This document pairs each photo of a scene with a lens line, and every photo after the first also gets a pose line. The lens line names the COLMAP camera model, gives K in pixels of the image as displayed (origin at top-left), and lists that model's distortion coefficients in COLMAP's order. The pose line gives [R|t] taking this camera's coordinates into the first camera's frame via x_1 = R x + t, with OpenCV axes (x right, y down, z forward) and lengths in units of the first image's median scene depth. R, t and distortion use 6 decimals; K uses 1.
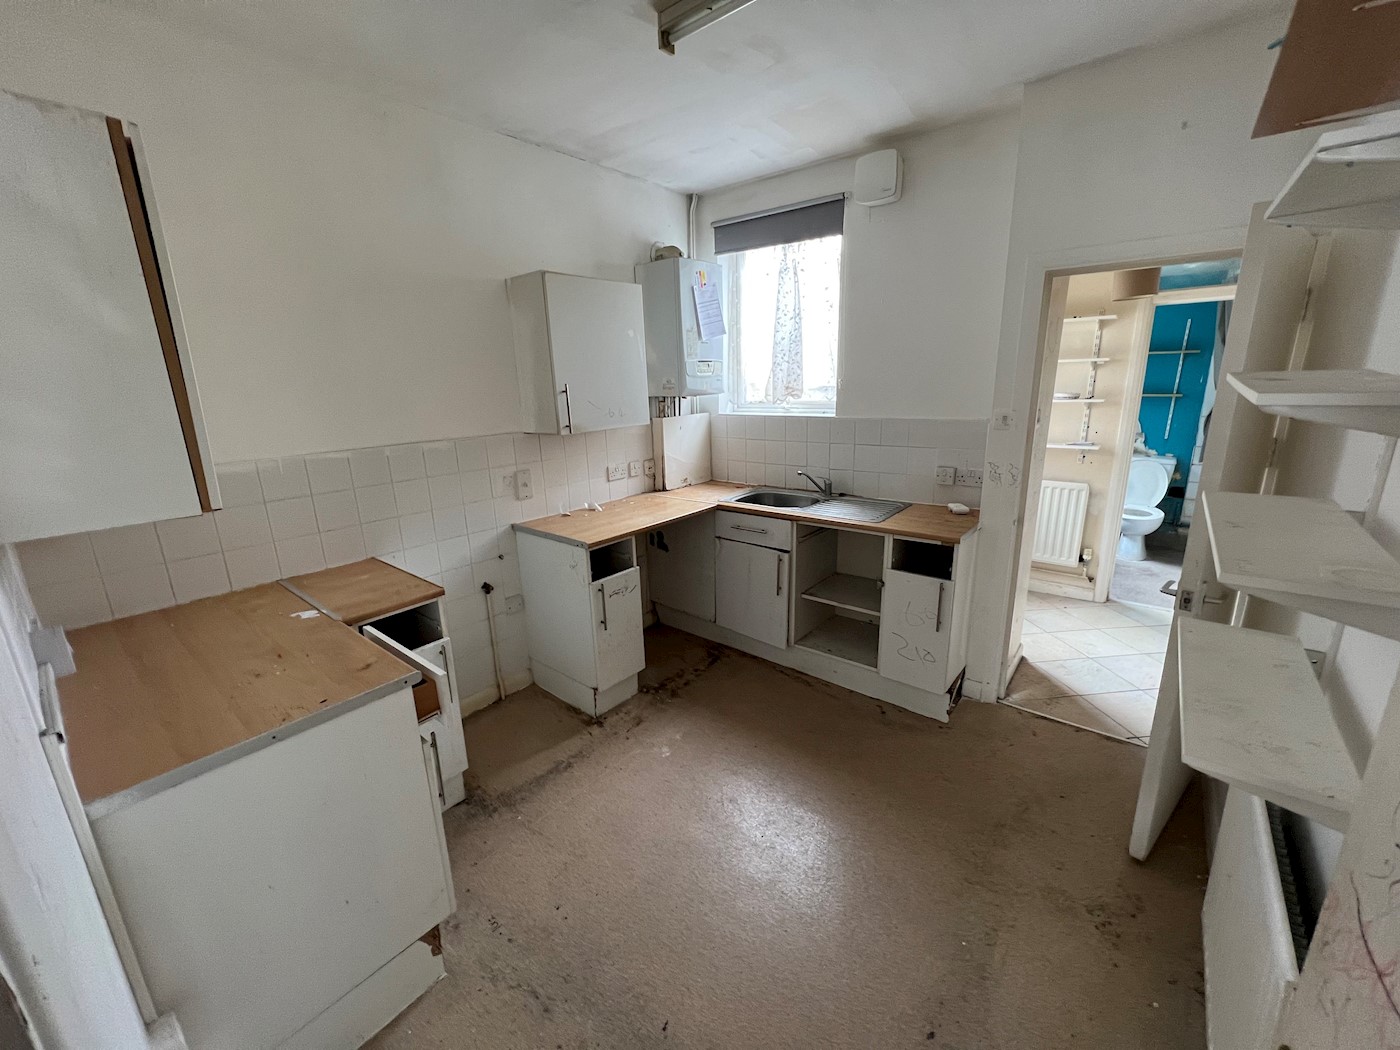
lens RADIAL K [[565.1, 0, 699.6], [0, 565.1, 523.0], [0, 0, 1]] dist [0.000695, 0.000375]
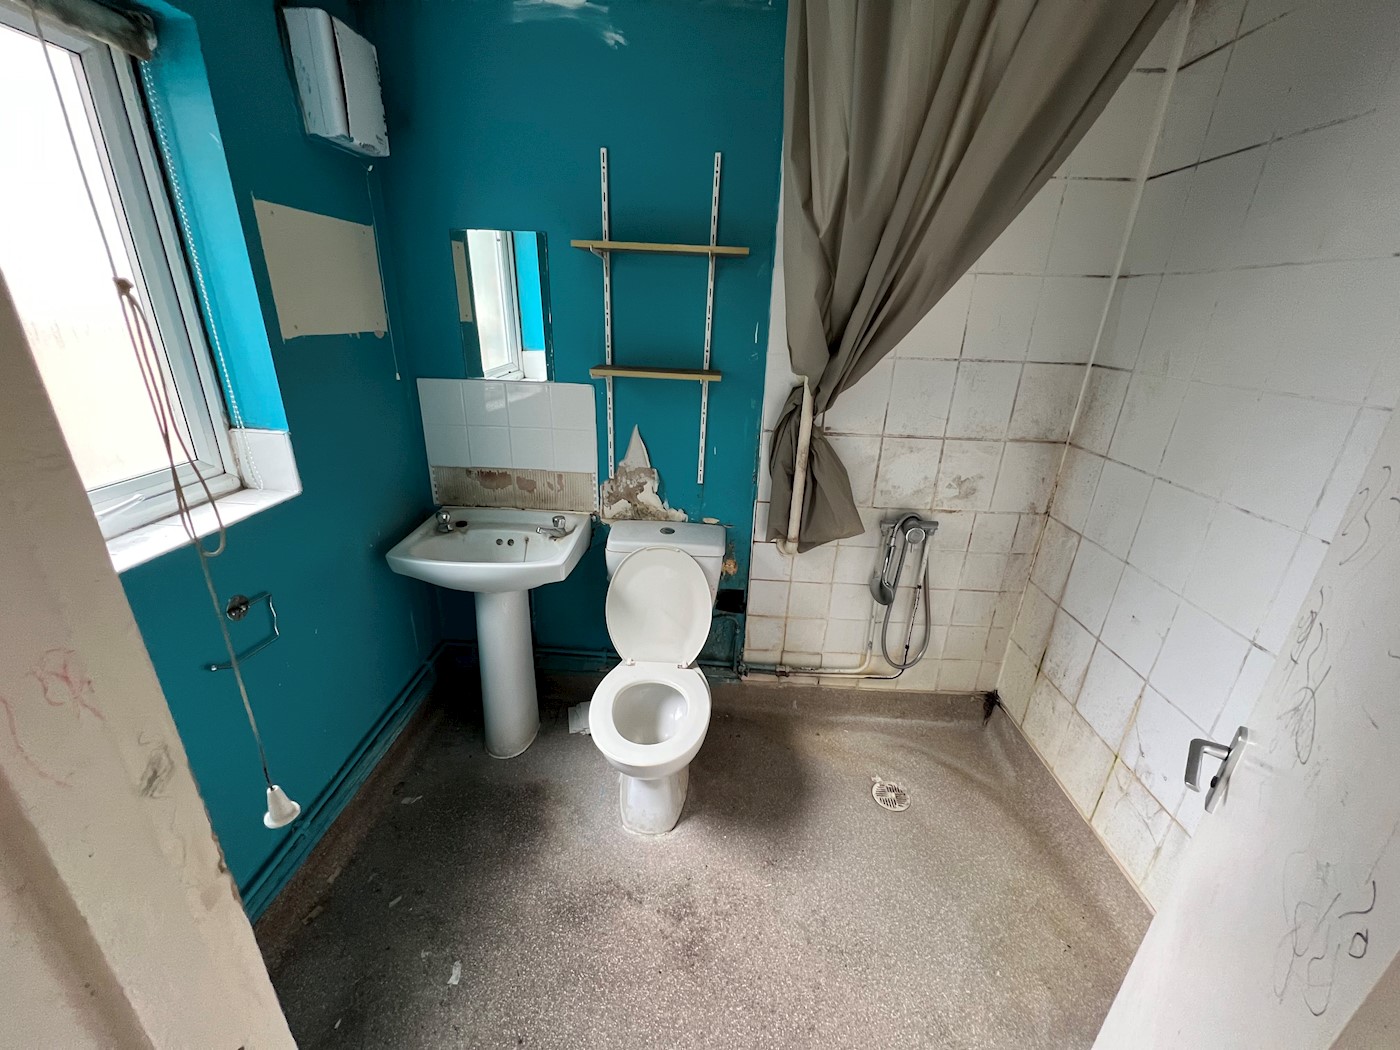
lens RADIAL K [[565.1, 0, 699.8], [0, 565.1, 526.0], [0, 0, 1]] dist [0.000695, 0.000375]
pose [[0.800080, -0.161449, 0.577759, 0.592215], [0.089338, 0.984431, 0.151374, -0.181259], [-0.593203, -0.069496, 0.802048, 0.681844]]
